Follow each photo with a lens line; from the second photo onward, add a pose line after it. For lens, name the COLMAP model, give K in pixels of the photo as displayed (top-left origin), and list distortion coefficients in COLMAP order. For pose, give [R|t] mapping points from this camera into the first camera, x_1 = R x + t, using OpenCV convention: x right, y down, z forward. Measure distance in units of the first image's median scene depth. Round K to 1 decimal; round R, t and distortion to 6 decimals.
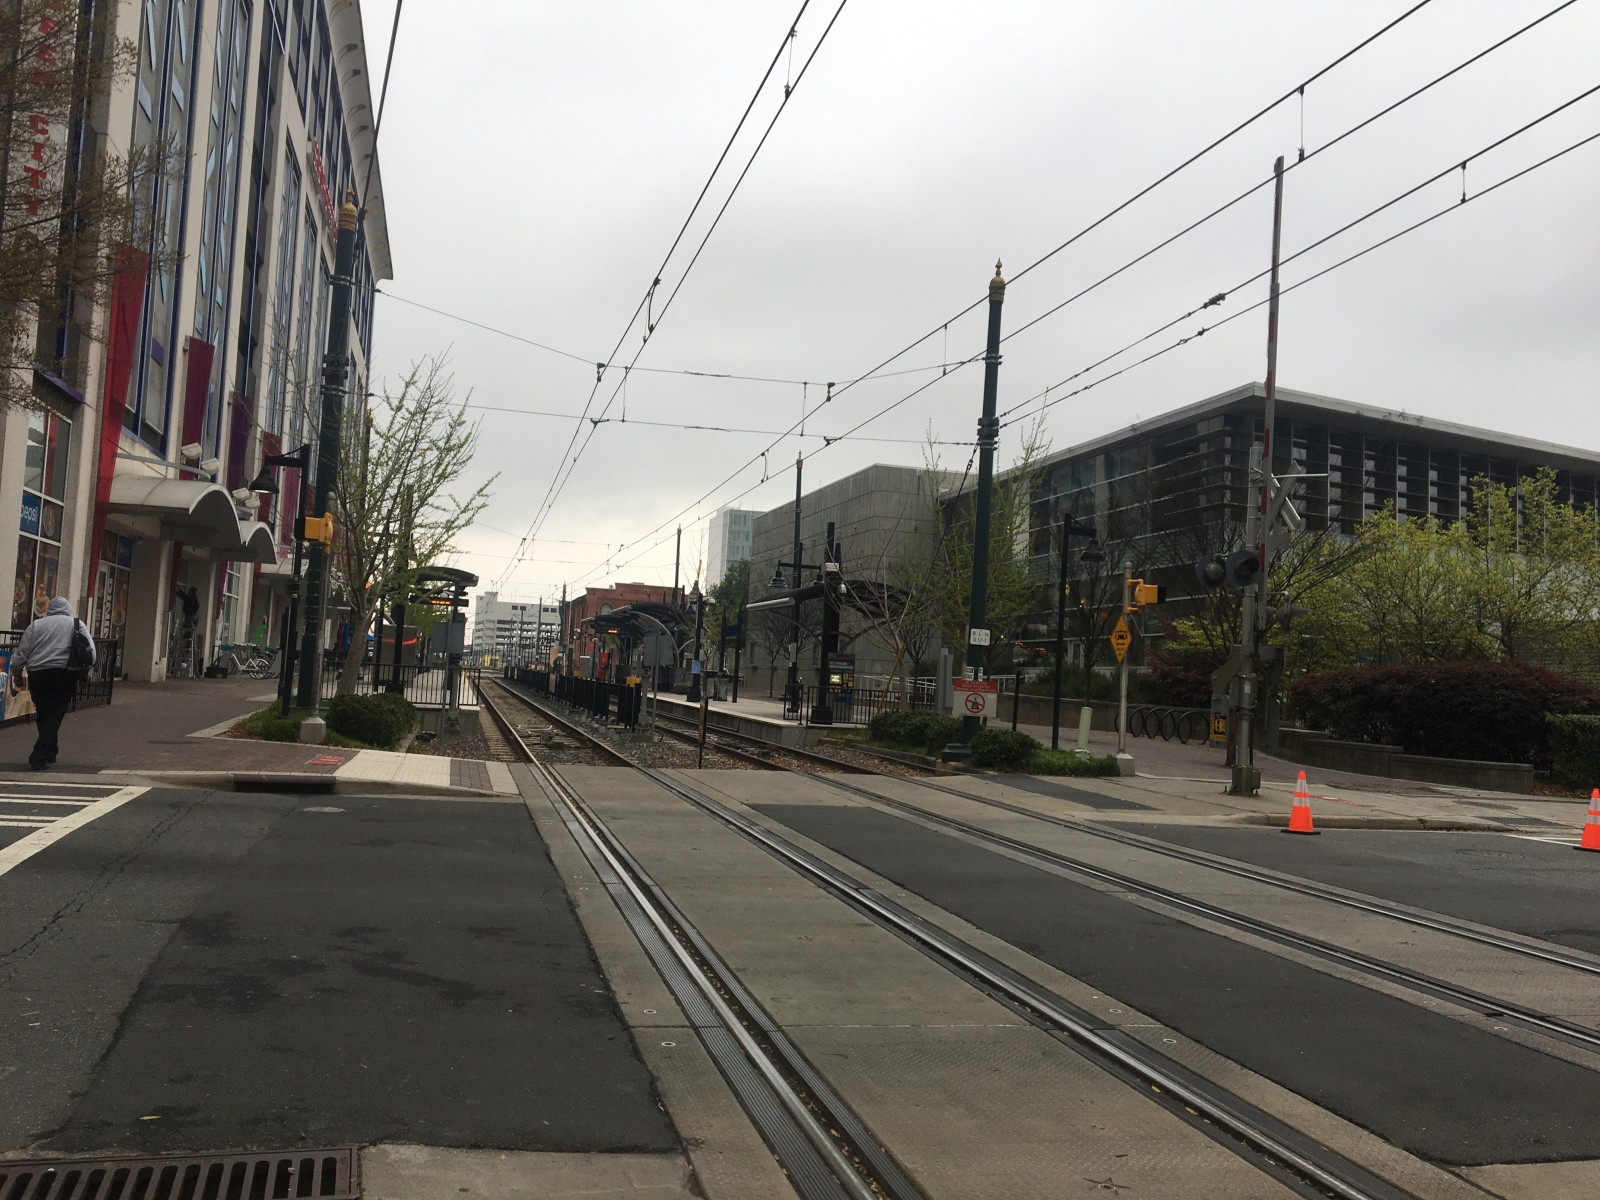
lens RADIAL K [[1358.2, 0, 795.8], [0, 1358.2, 615.9], [0, 0, 1]] dist [0.018014, -0.024075]
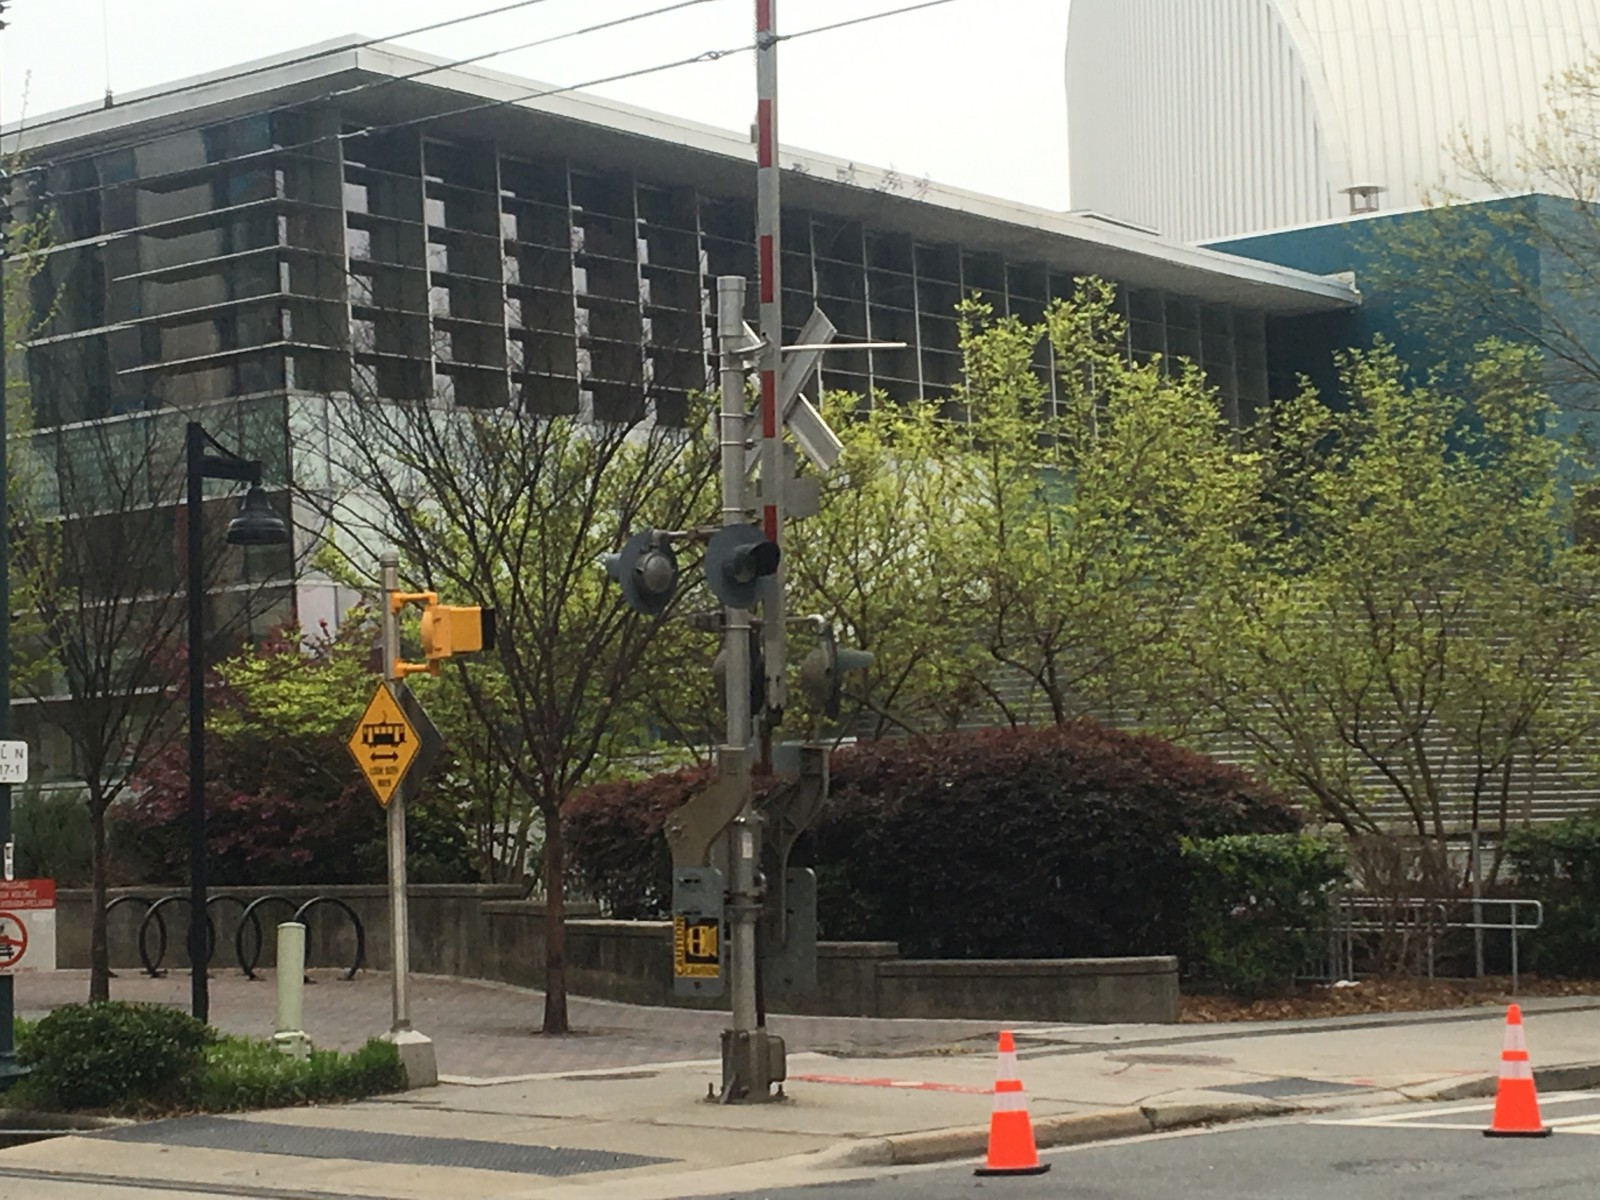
lens RADIAL K [[3899.1, 0, 800.3], [0, 3899.1, 594.6], [0, 0, 1]] dist [0.168164, 0.000000]
pose [[0.857052, -0.049482, 0.512848, -0.243989], [0.050504, 0.998652, 0.011955, -0.034772], [-0.512748, 0.015655, 0.858396, -0.048237]]
